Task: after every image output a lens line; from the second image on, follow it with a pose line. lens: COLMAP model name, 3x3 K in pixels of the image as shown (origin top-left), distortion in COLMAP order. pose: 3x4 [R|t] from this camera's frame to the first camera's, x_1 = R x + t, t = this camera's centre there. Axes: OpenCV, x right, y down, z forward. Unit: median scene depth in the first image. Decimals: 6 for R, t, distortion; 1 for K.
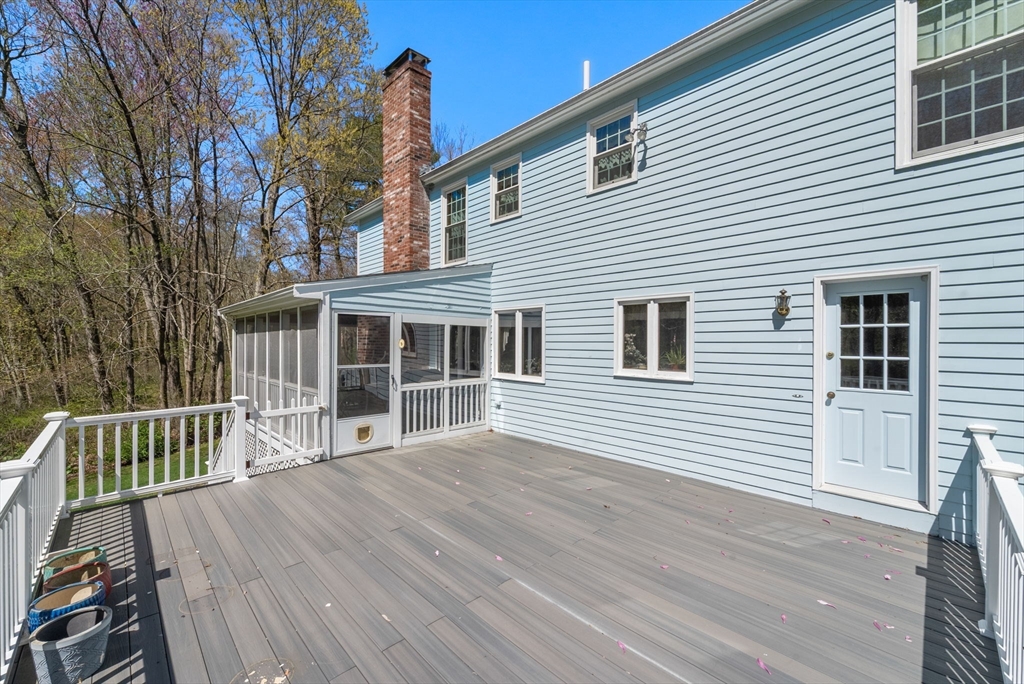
lens RADIAL K [[416.1, 0, 516.9], [0, 416.1, 339.7], [0, 0, 1]] dist [-0.001165, -0.000078]
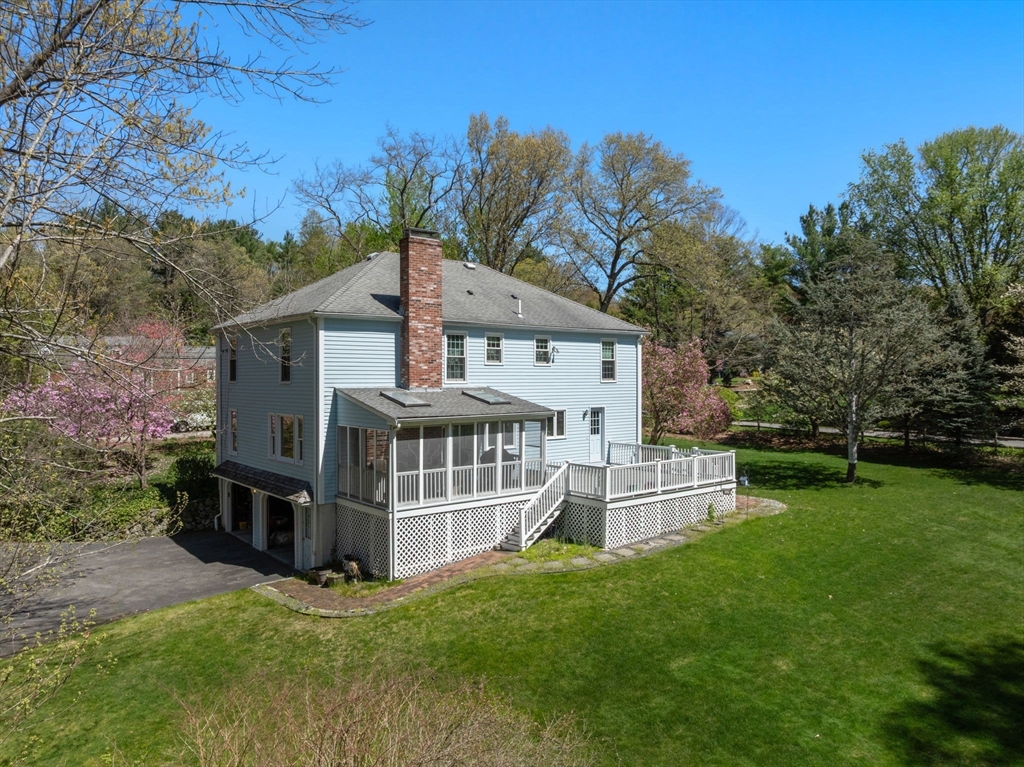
lens RADIAL K [[710.2, 0, 511.1], [0, 710.2, 386.5], [0, 0, 1]] dist [-0.033377, 0.001967]
pose [[0.082688, -0.008087, 0.996543, -3.277088], [0.006244, 0.999952, 0.007596, -0.218039], [-0.996556, 0.005594, 0.082734, 0.675025]]
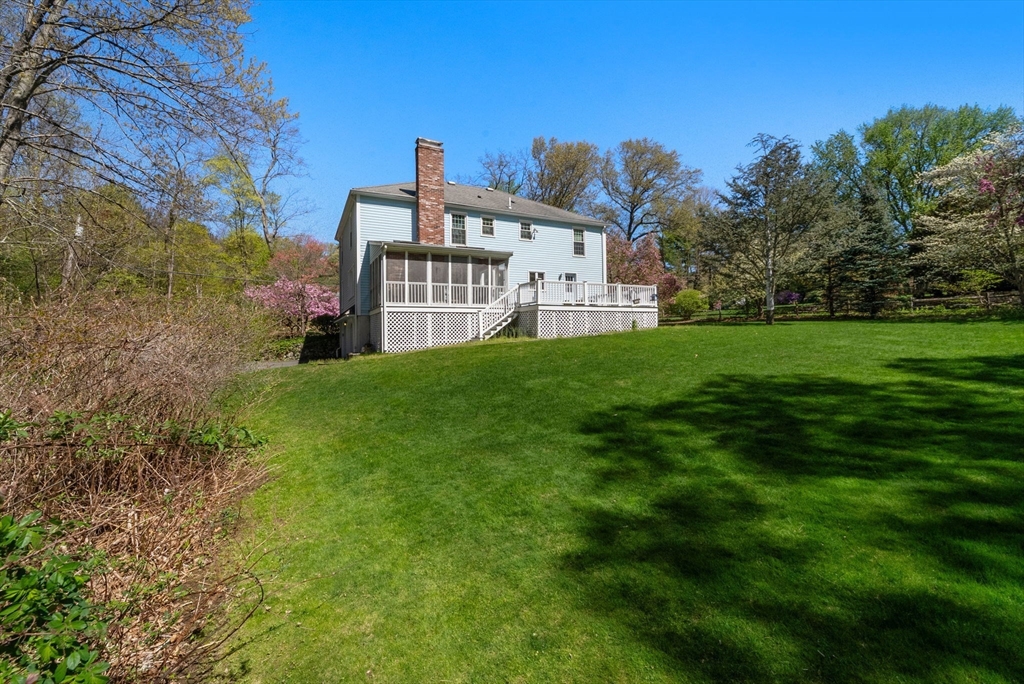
lens RADIAL K [[410.5, 0, 508.9], [0, 410.5, 334.6], [0, 0, 1]] dist [-0.002177, -0.000329]
pose [[0.296701, -0.001817, 0.954969, -2.680875], [0.020151, 0.999787, -0.004359, 0.393606], [-0.954758, 0.020537, 0.296674, 0.062363]]
